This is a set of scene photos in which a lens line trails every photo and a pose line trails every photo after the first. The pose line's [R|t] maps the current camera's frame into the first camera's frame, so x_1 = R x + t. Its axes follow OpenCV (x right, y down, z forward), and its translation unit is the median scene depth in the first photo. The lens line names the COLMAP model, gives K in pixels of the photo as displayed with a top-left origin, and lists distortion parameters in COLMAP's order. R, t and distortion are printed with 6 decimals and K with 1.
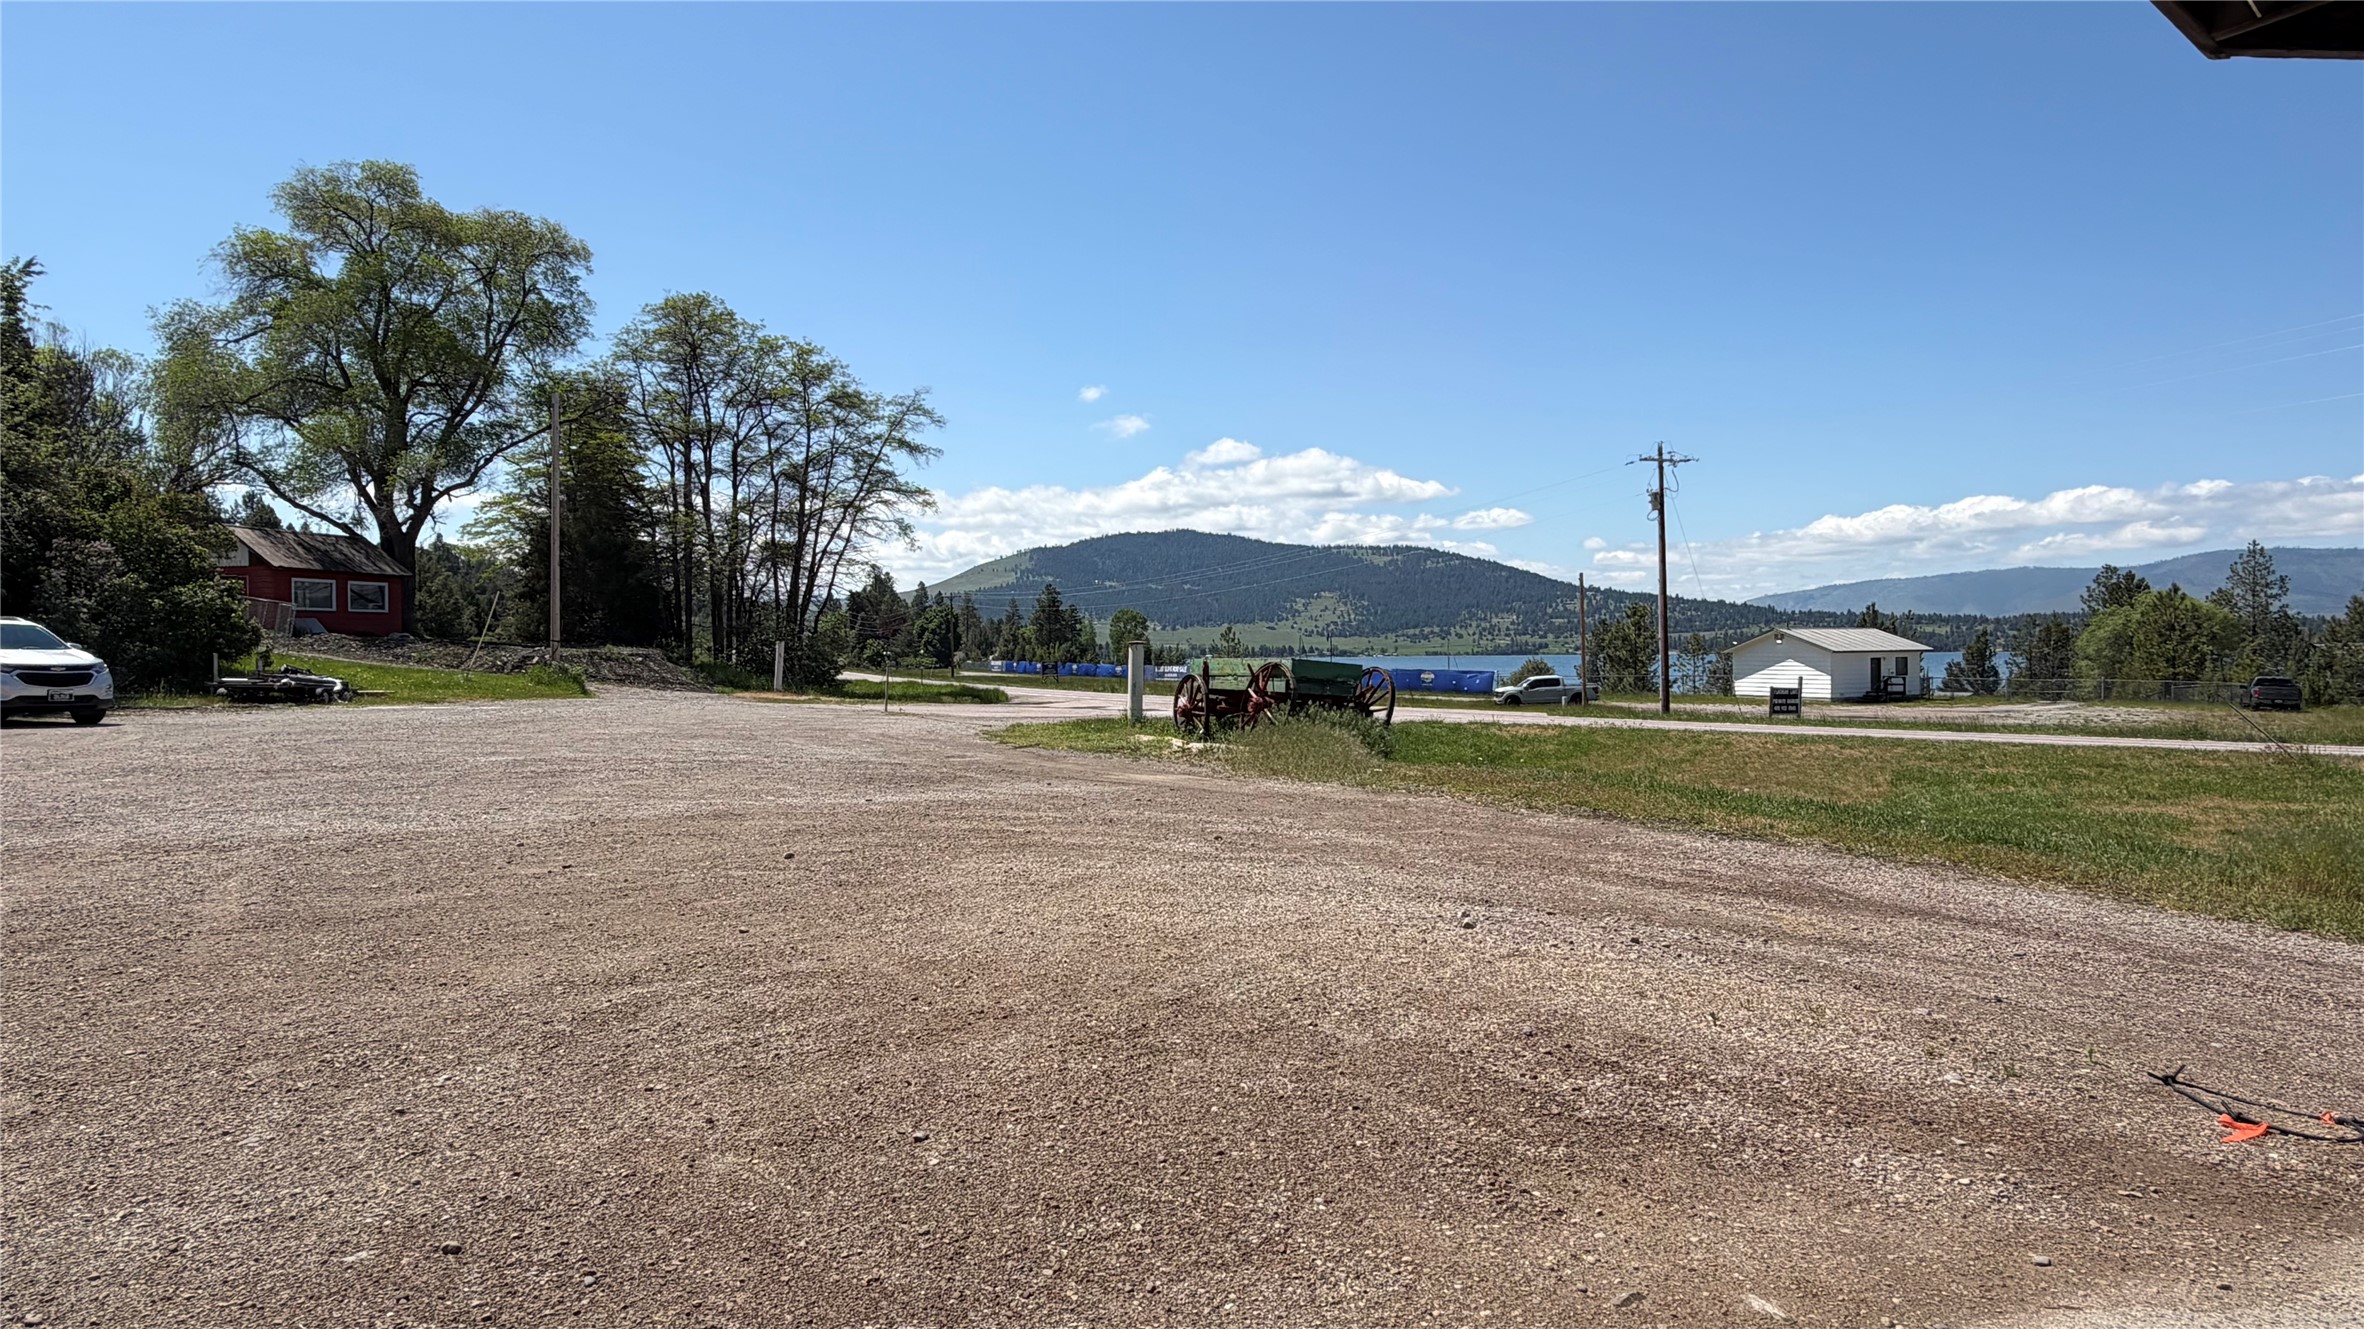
lens RADIAL K [[1386.8, 0, 1182.0], [0, 1386.8, 664.5], [0, 0, 1]] dist [0.001676, 0.000246]
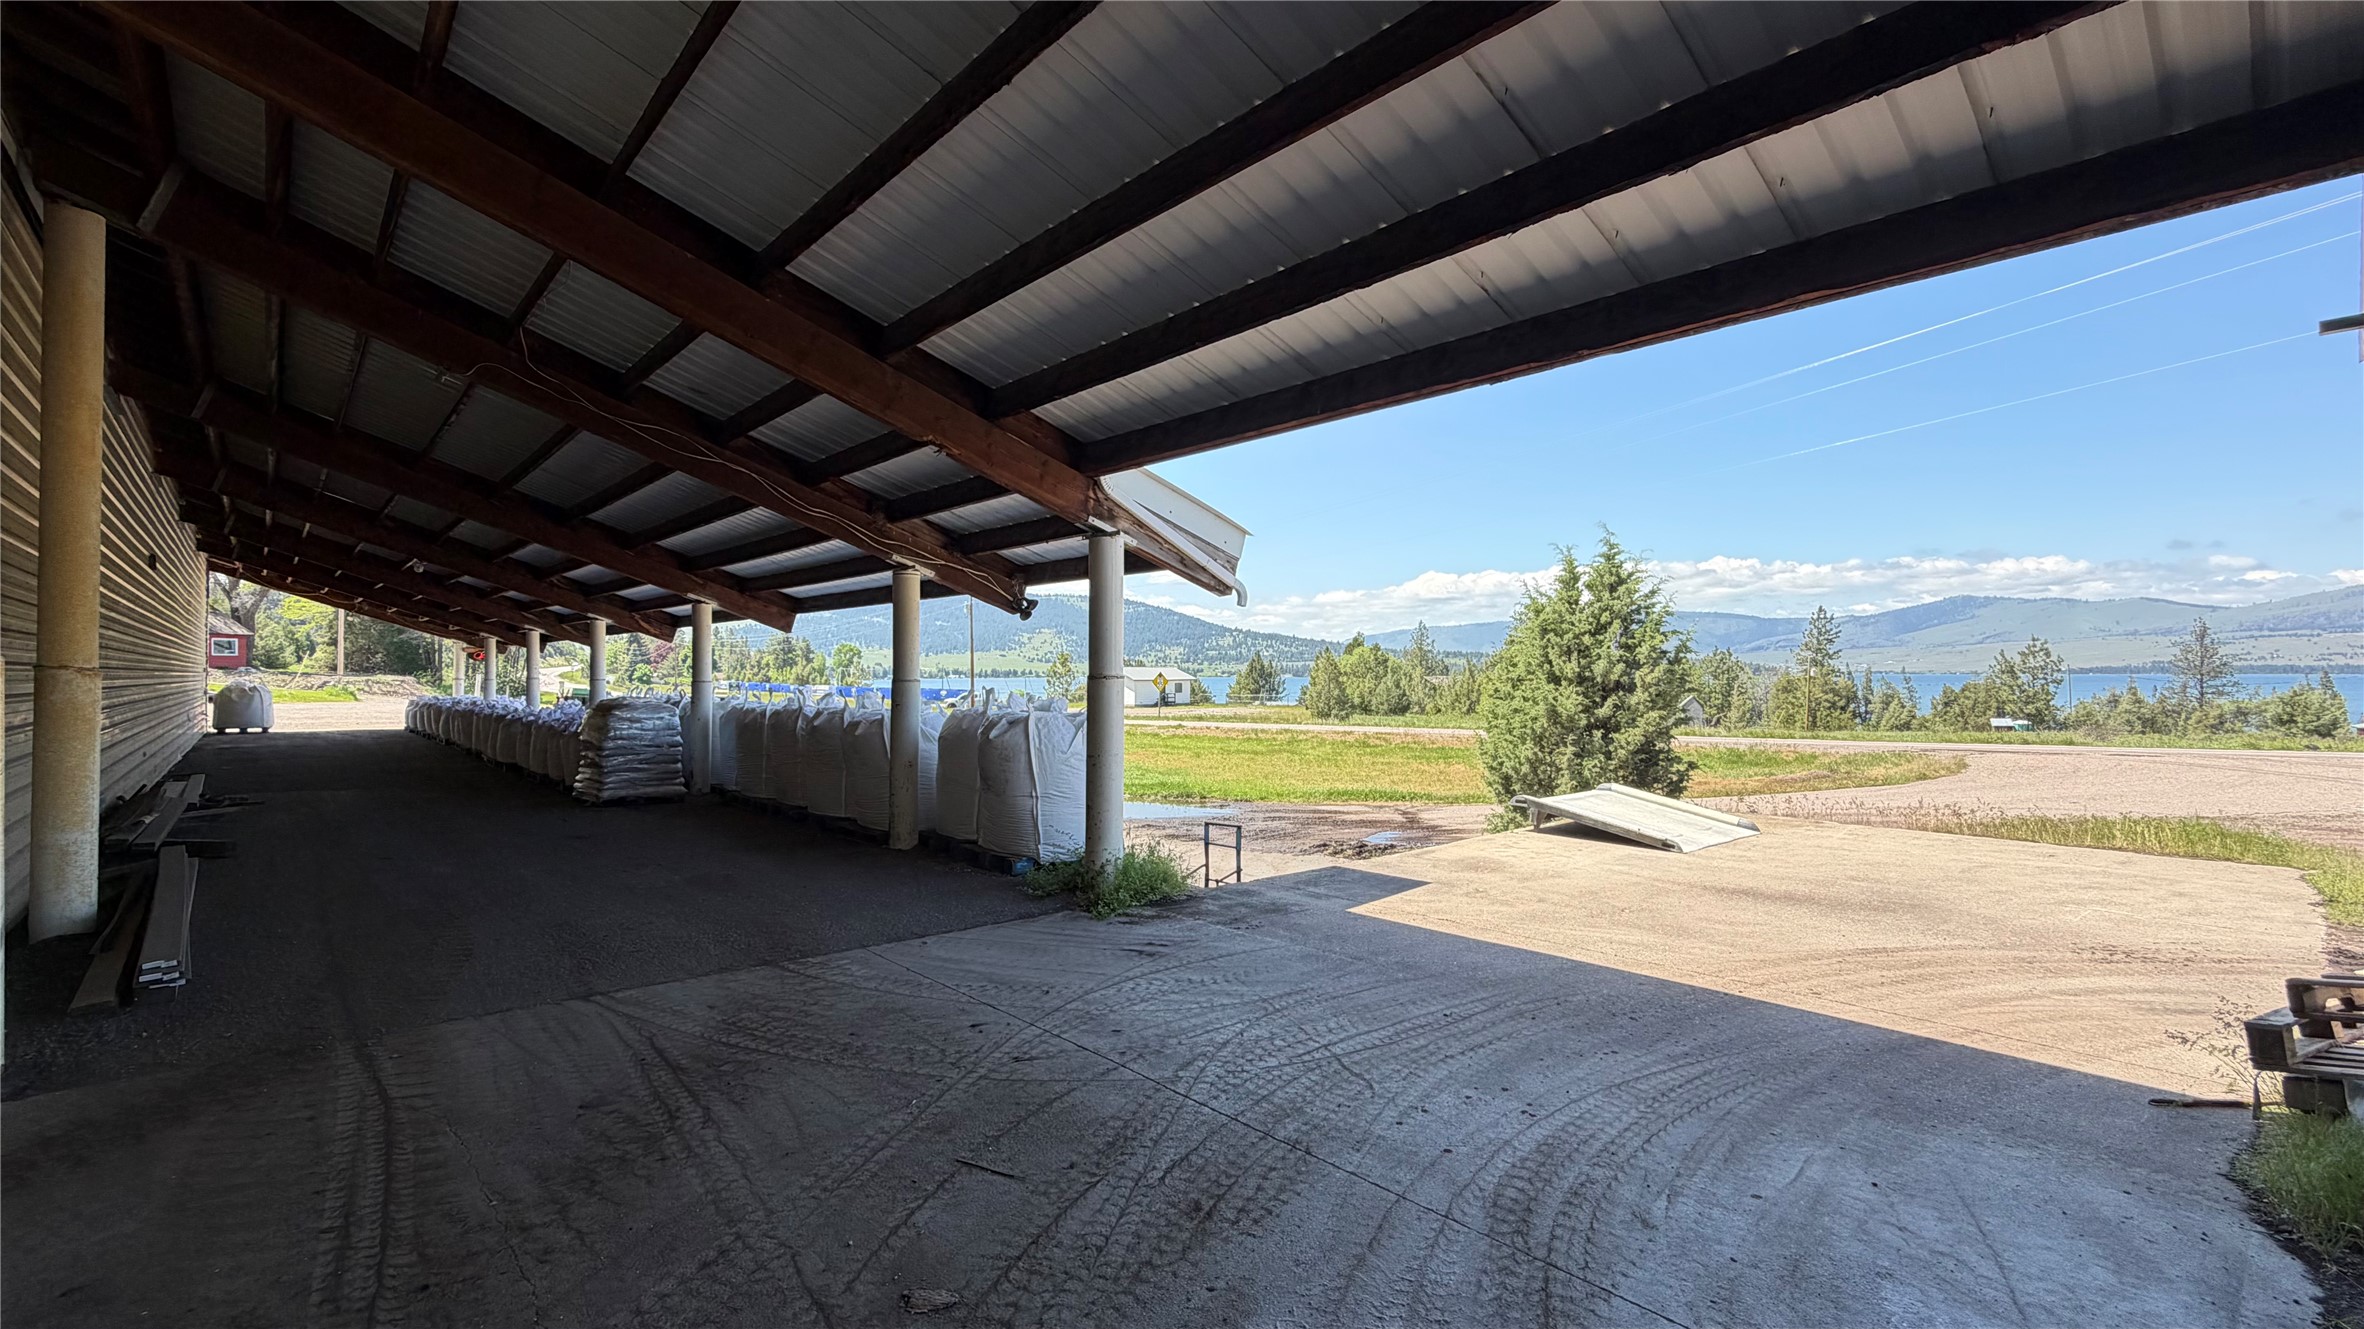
lens RADIAL K [[1047.6, 0, 1182.0], [0, 1047.6, 664.5], [0, 0, 1]] dist [0.002725, 0.000164]
pose [[0.973493, 0.007848, 0.228580, 0.049046], [-0.003685, 0.999820, -0.018634, -0.000839], [-0.228685, 0.017298, 0.973347, -0.096334]]
